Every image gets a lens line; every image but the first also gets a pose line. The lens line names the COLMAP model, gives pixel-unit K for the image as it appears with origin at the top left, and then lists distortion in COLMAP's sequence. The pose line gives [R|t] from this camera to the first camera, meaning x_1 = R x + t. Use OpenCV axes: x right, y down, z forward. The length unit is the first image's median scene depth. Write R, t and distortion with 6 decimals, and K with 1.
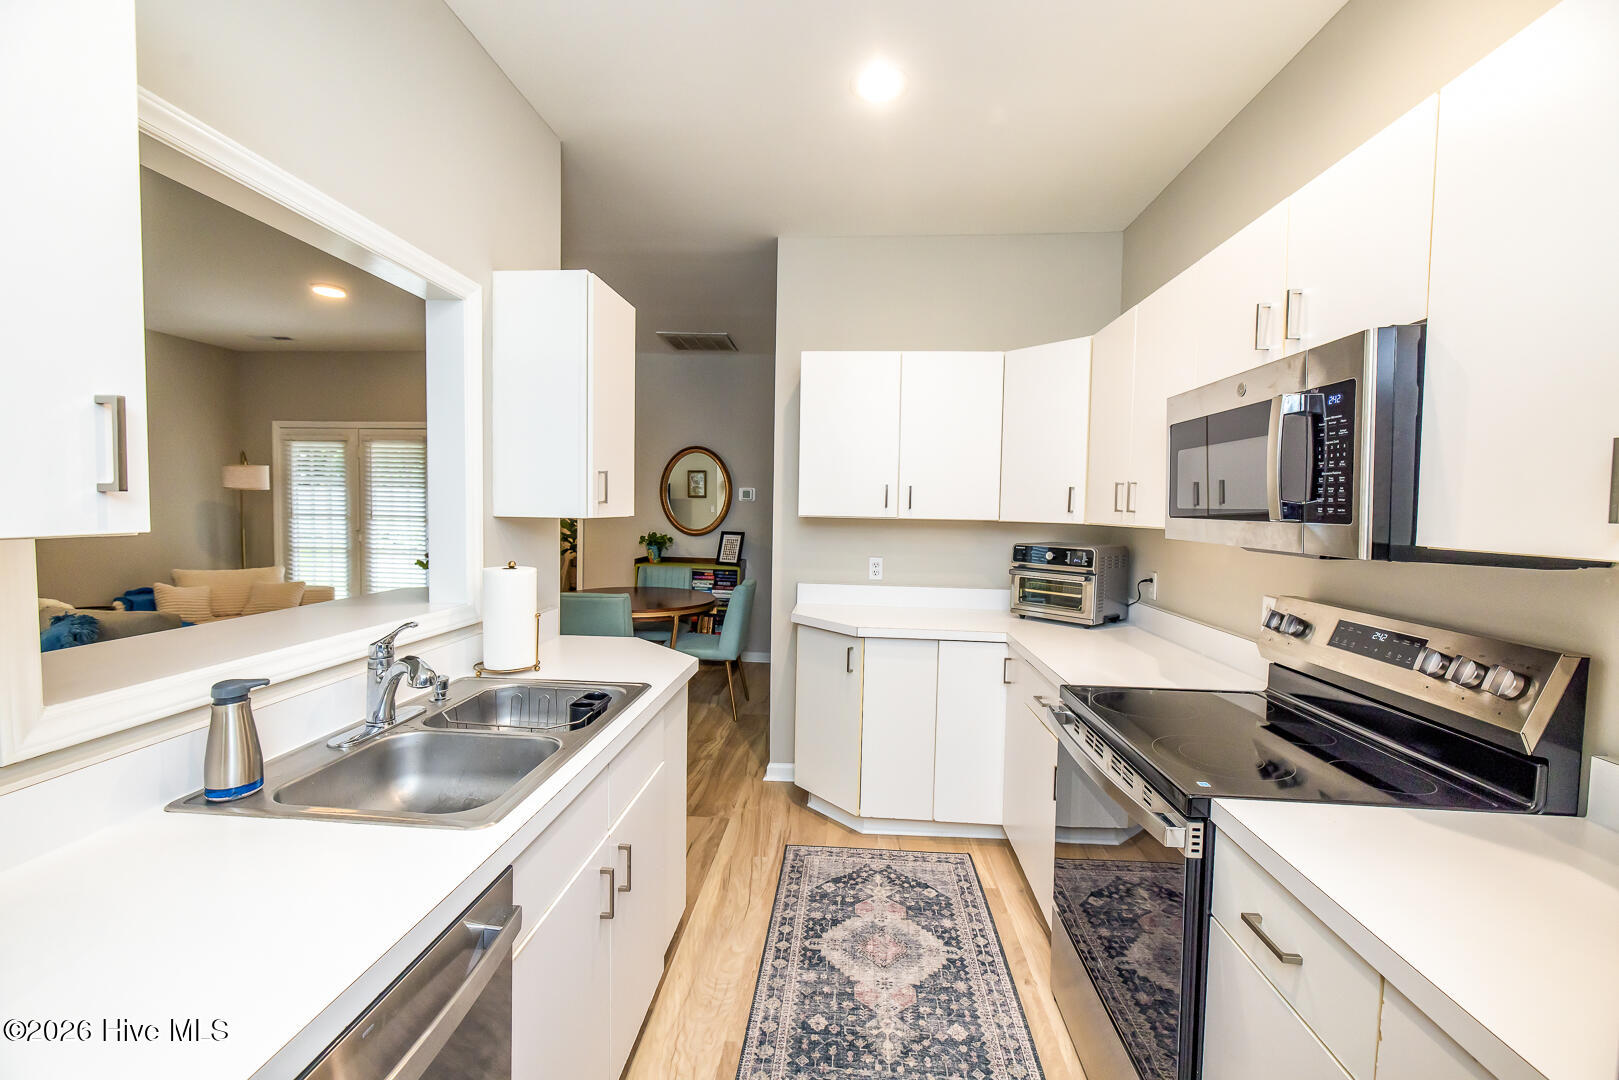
lens RADIAL K [[678.6, 0, 811.3], [0, 678.6, 535.1], [0, 0, 1]] dist [-0.001530, -0.000432]
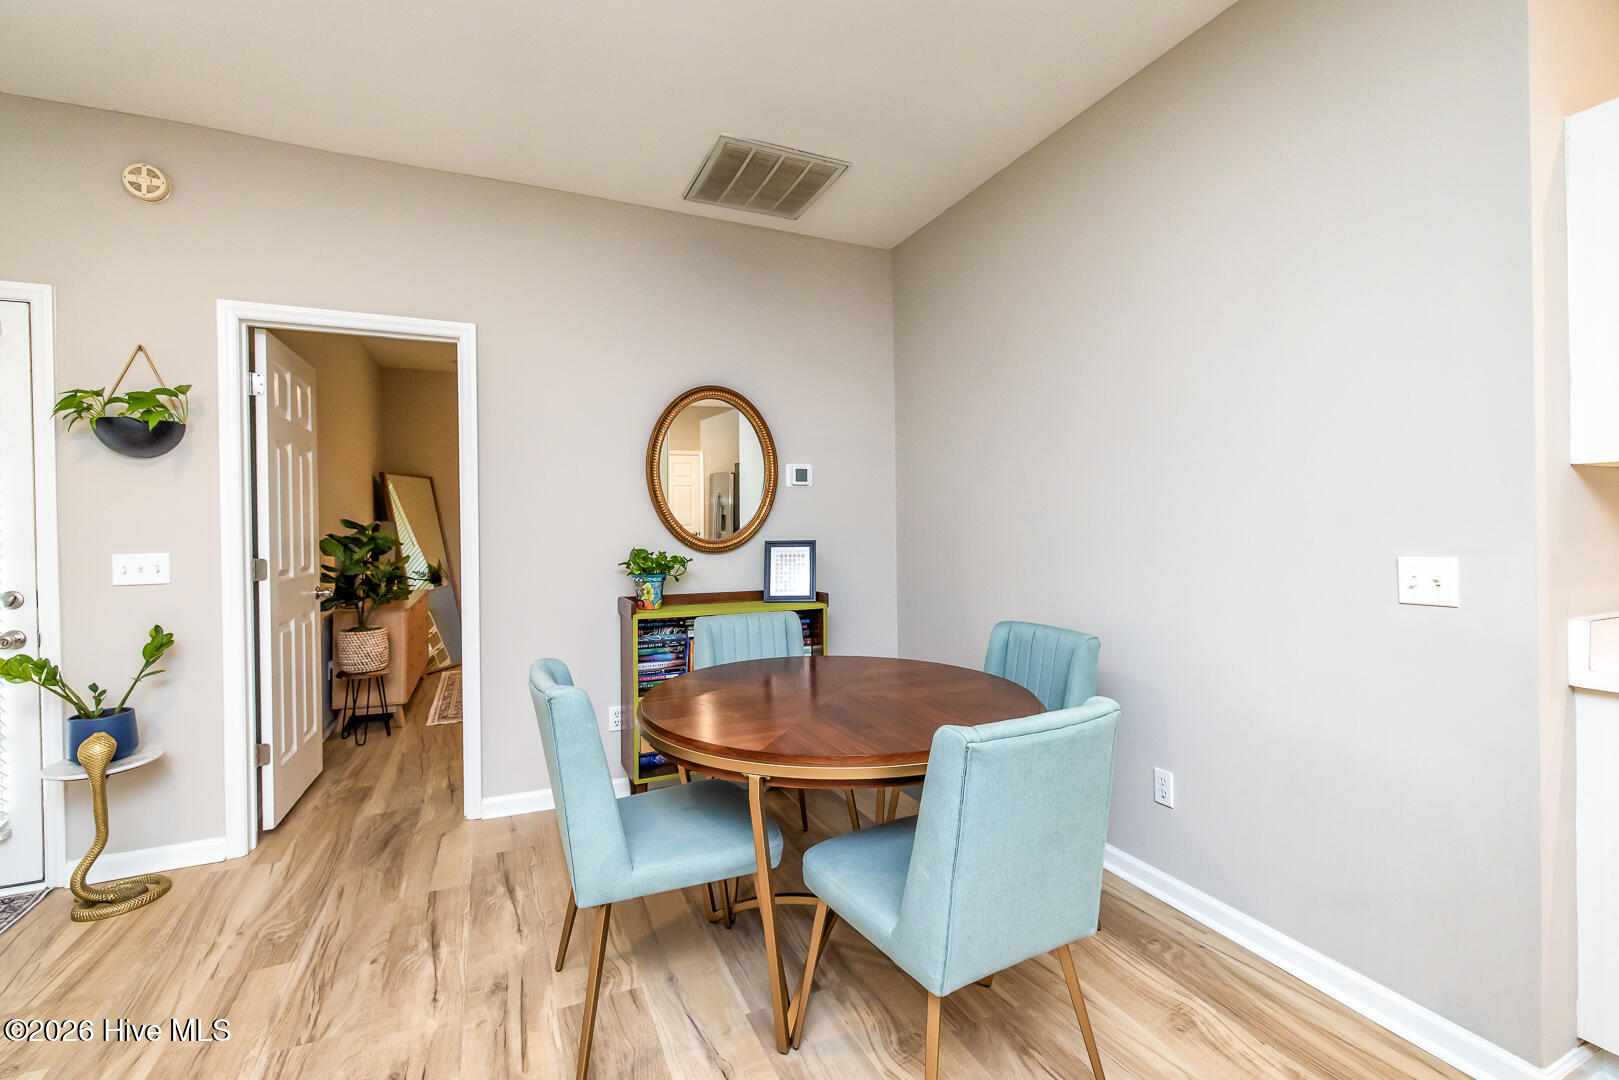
lens RADIAL K [[692.3, 0, 798.5], [0, 692.3, 532.1], [0, 0, 1]] dist [-0.002625, -0.000164]
pose [[0.884233, -0.034898, 0.465741, -0.727887], [0.049684, 0.998574, -0.019505, -0.001547], [-0.464396, 0.040387, 0.884706, 0.949169]]
